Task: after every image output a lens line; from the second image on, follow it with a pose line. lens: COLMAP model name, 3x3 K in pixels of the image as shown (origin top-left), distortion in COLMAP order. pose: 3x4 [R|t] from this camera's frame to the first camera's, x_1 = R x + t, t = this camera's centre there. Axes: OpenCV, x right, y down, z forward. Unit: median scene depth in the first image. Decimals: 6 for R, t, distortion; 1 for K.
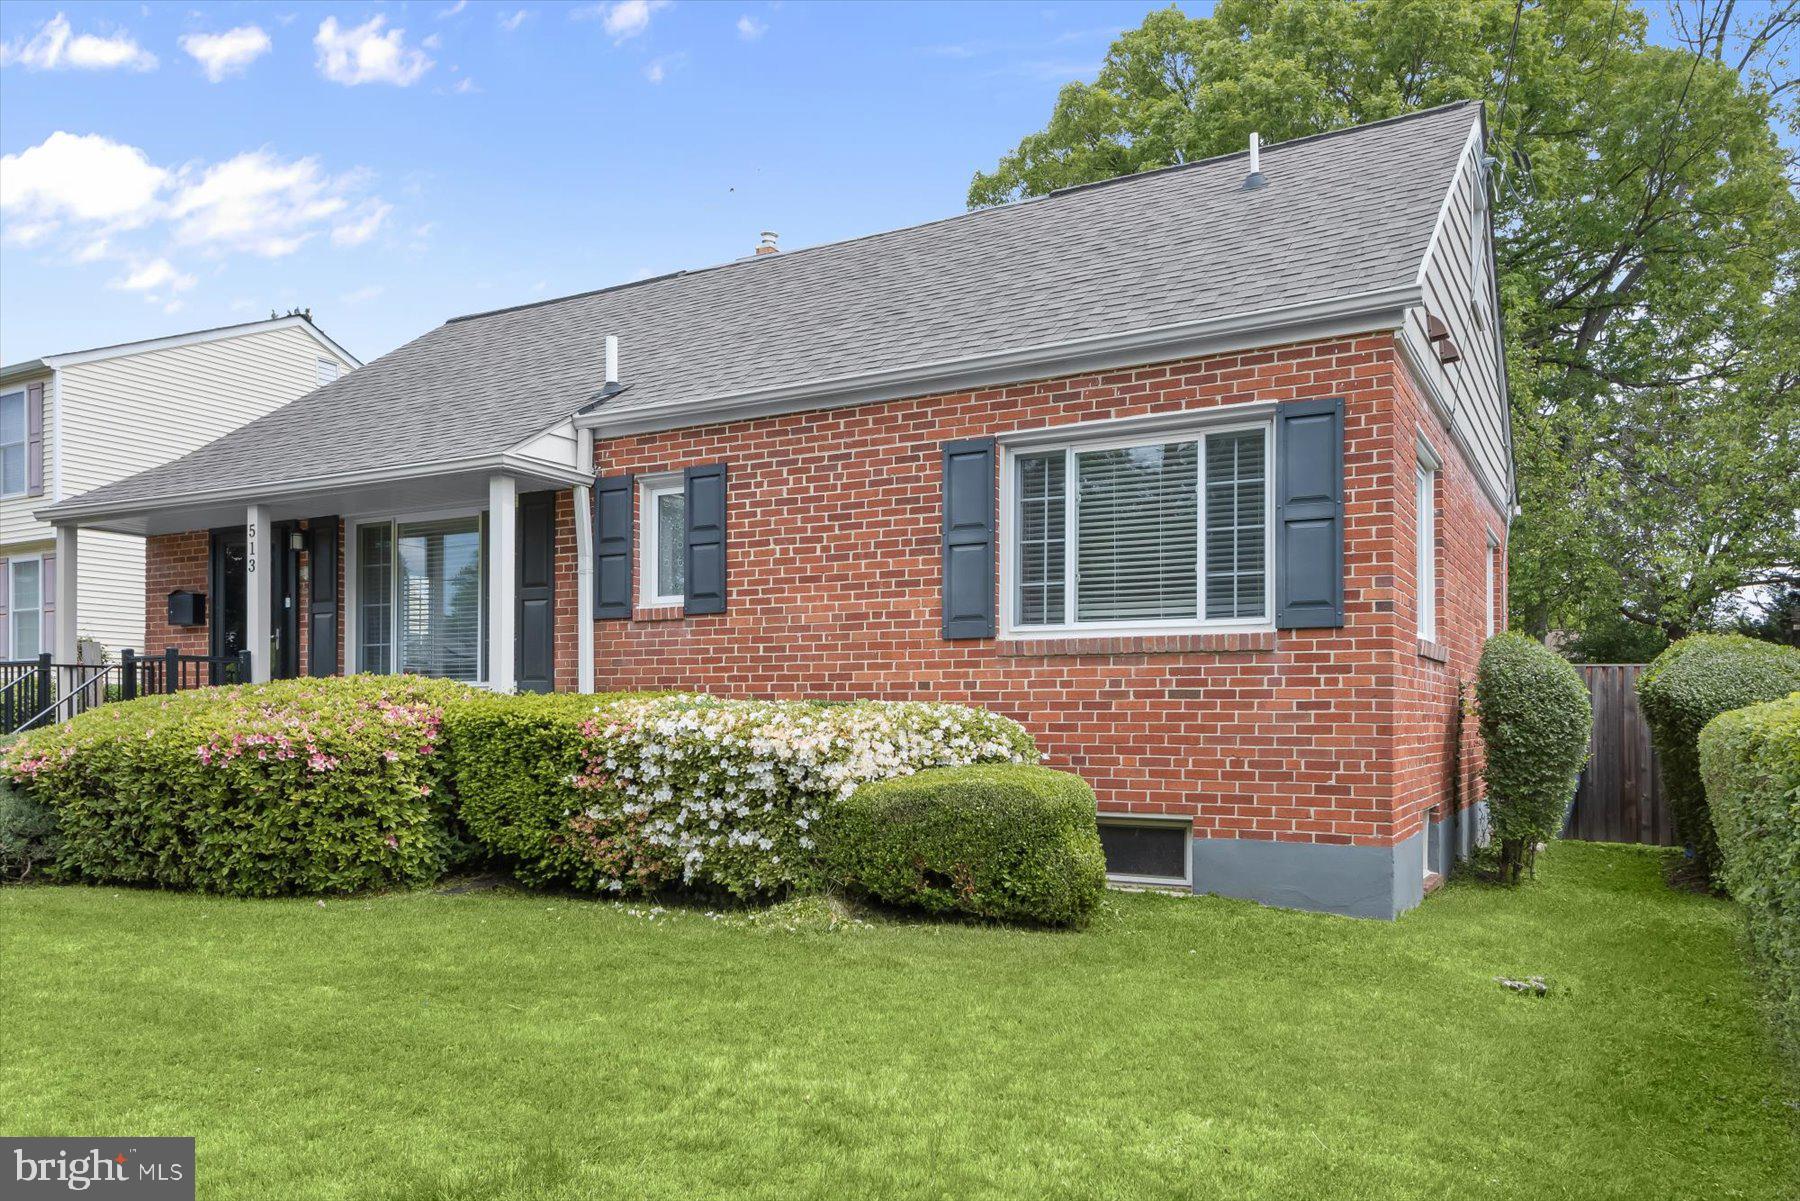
lens RADIAL K [[1301.5, 0, 895.4], [0, 1301.5, 719.3], [0, 0, 1]] dist [0.004627, 0.001177]
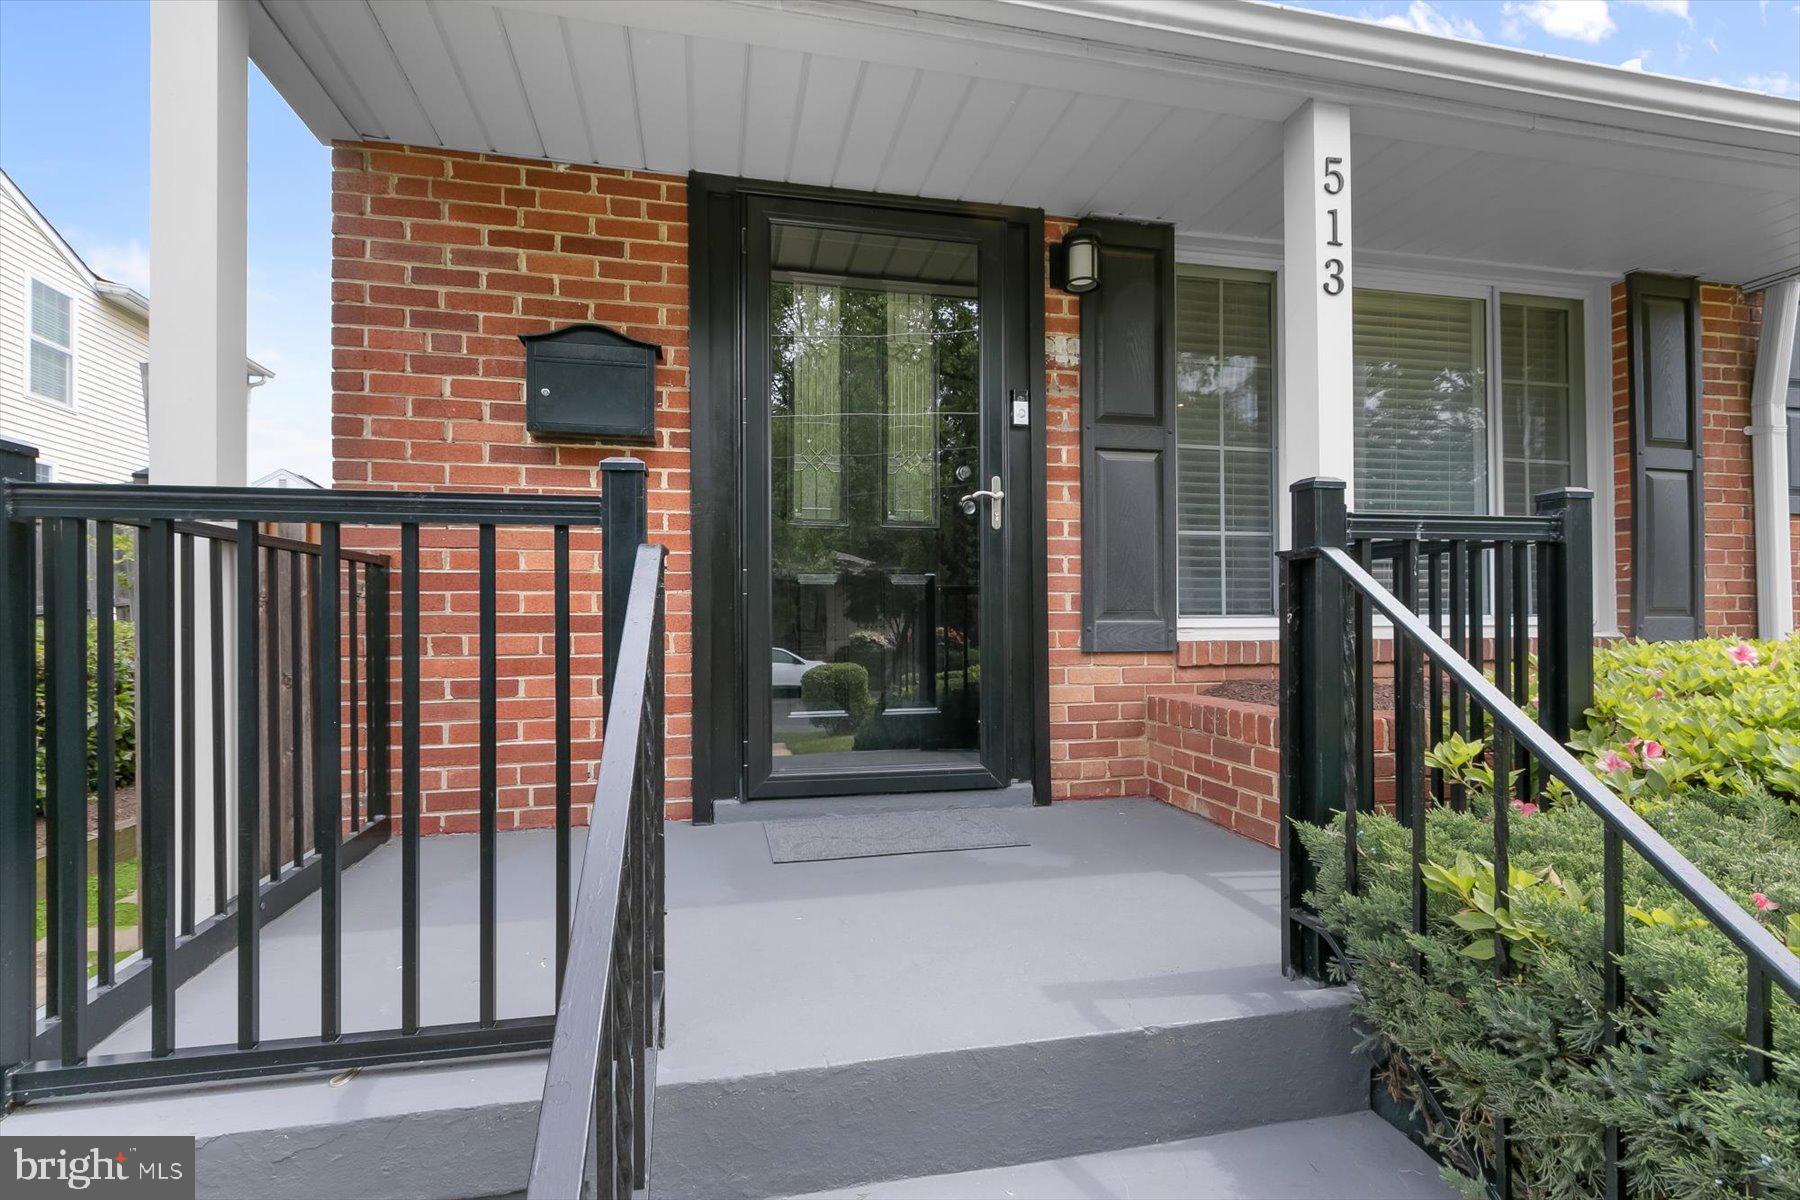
lens RADIAL K [[826.1, 0, 899.8], [0, 826.1, 628.7], [0, 0, 1]] dist [0.000591, -0.000229]
pose [[0.748712, -0.006607, 0.662862, -0.909435], [0.010713, 0.999940, -0.002134, -0.033412], [-0.662809, 0.008699, 0.748738, 1.151652]]
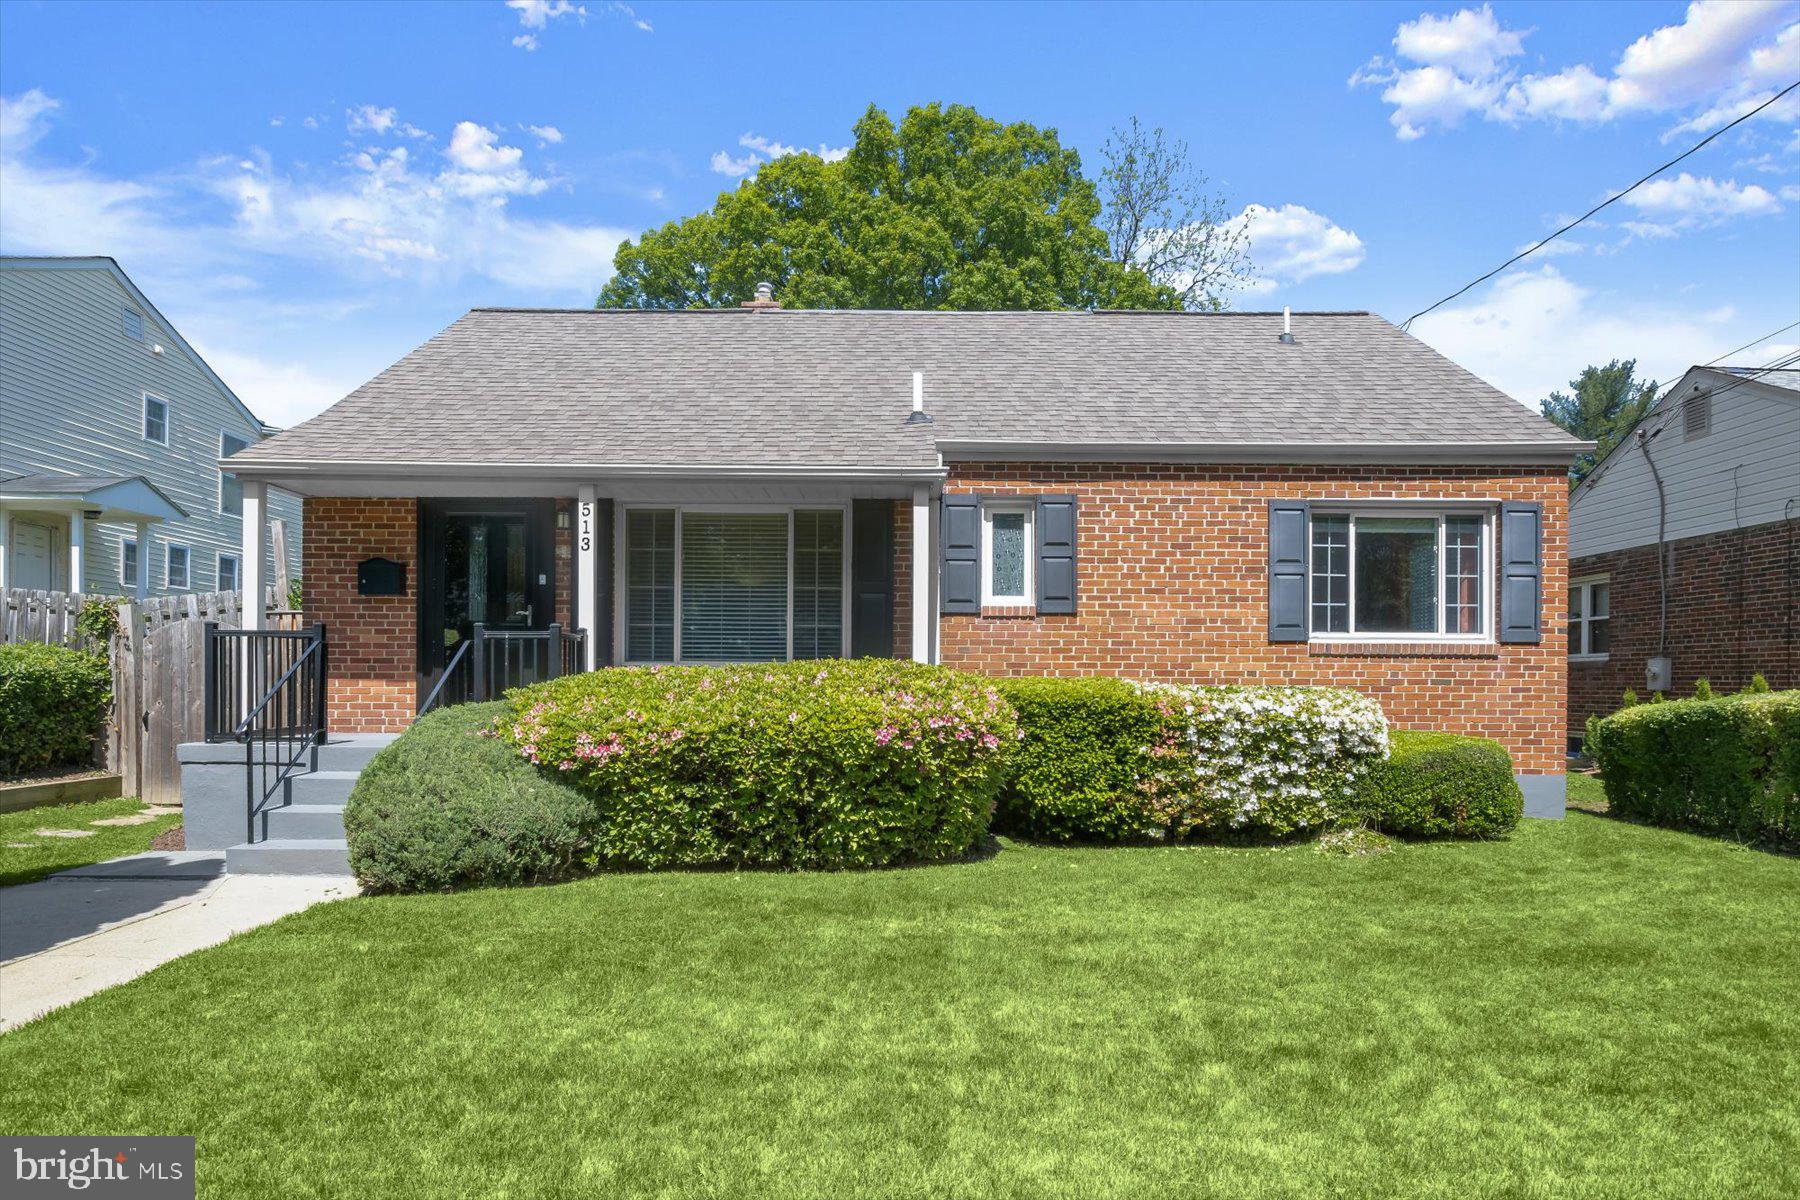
lens RADIAL K [[977.1, 0, 898.5], [0, 977.1, 690.2], [0, 0, 1]] dist [-0.011662, 0.000113]
pose [[0.868107, -0.001264, 0.496375, -0.828141], [-0.003125, 0.999963, 0.008013, -0.015456], [-0.496367, -0.008508, 0.868071, 0.287866]]
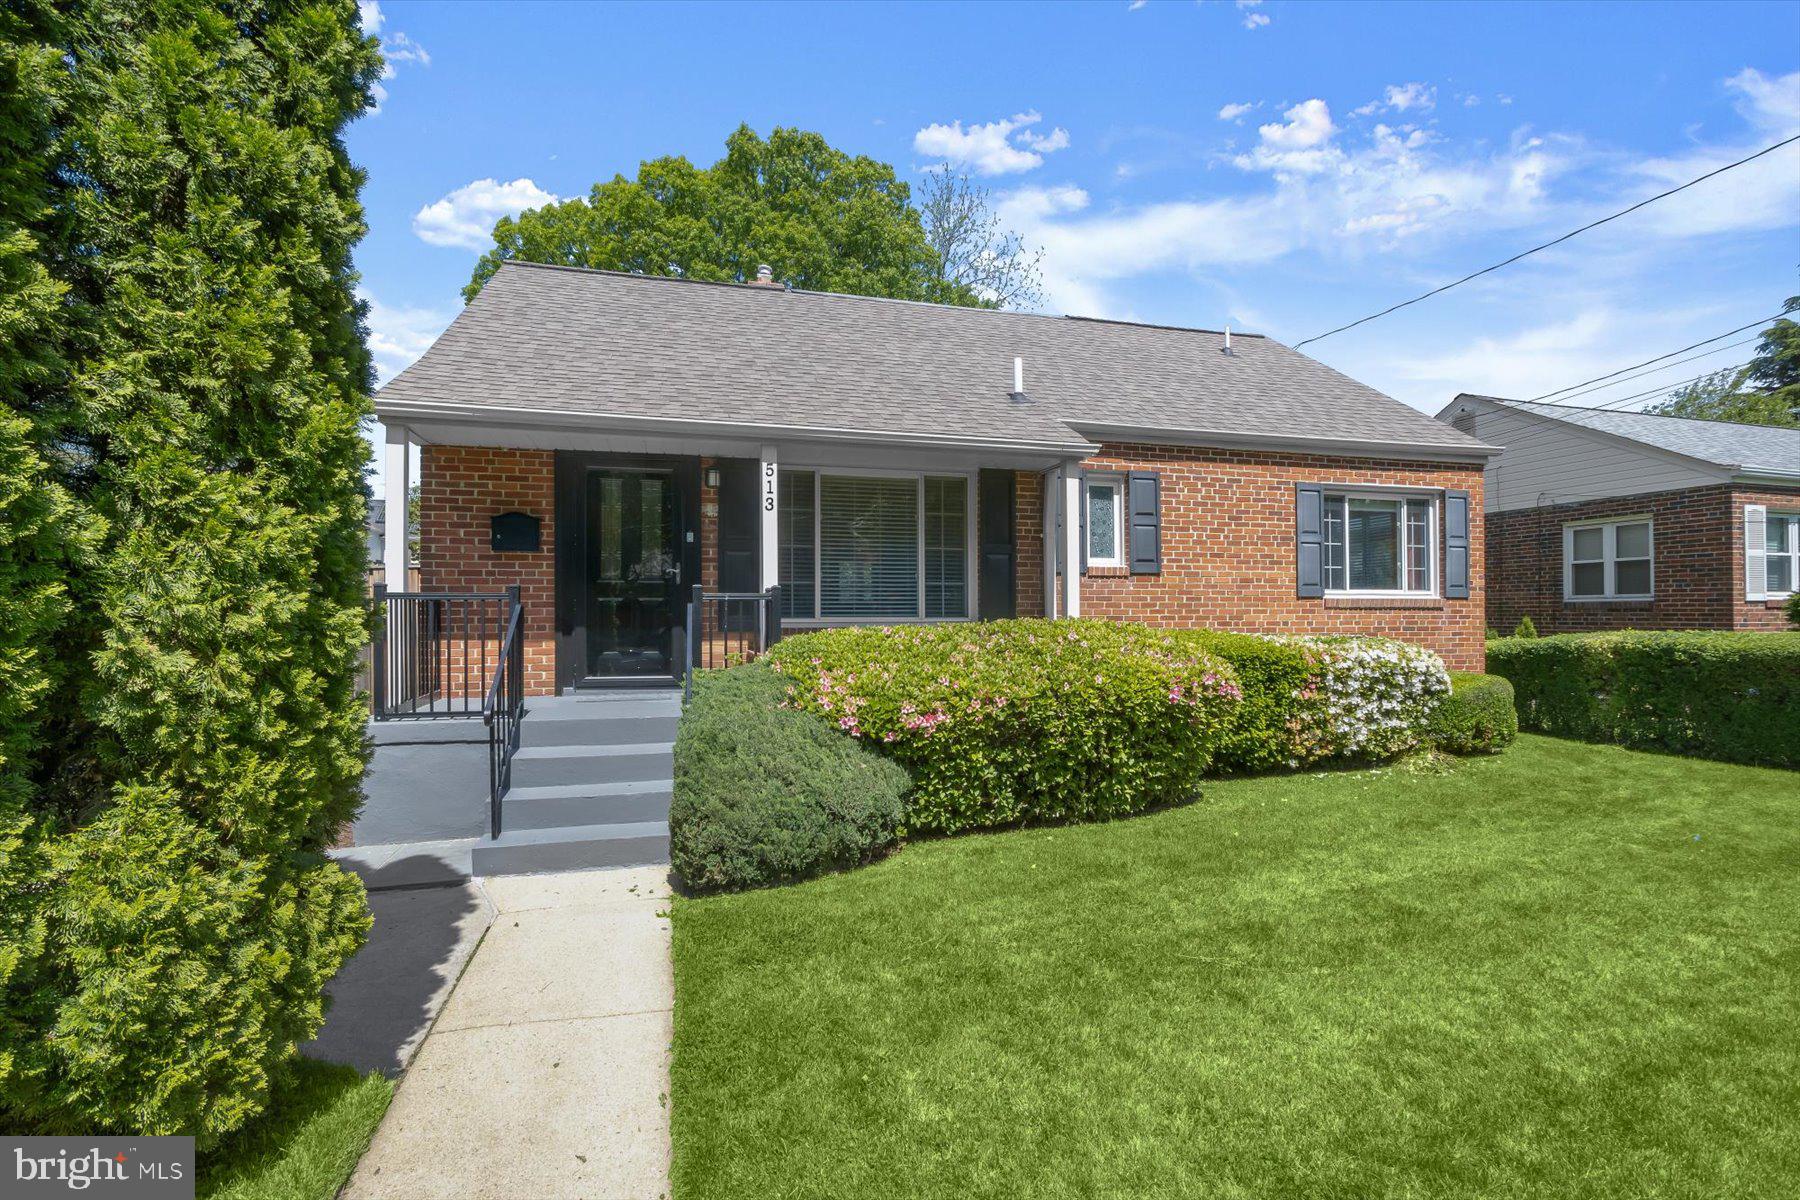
lens RADIAL K [[800.2, 0, 896.8], [0, 800.2, 617.2], [0, 0, 1]] dist [-0.017641, 0.000226]
pose [[0.714694, -0.006090, 0.699410, -1.077792], [0.005391, 0.999980, 0.003199, -0.040493], [-0.699416, 0.001484, 0.714713, 0.617991]]
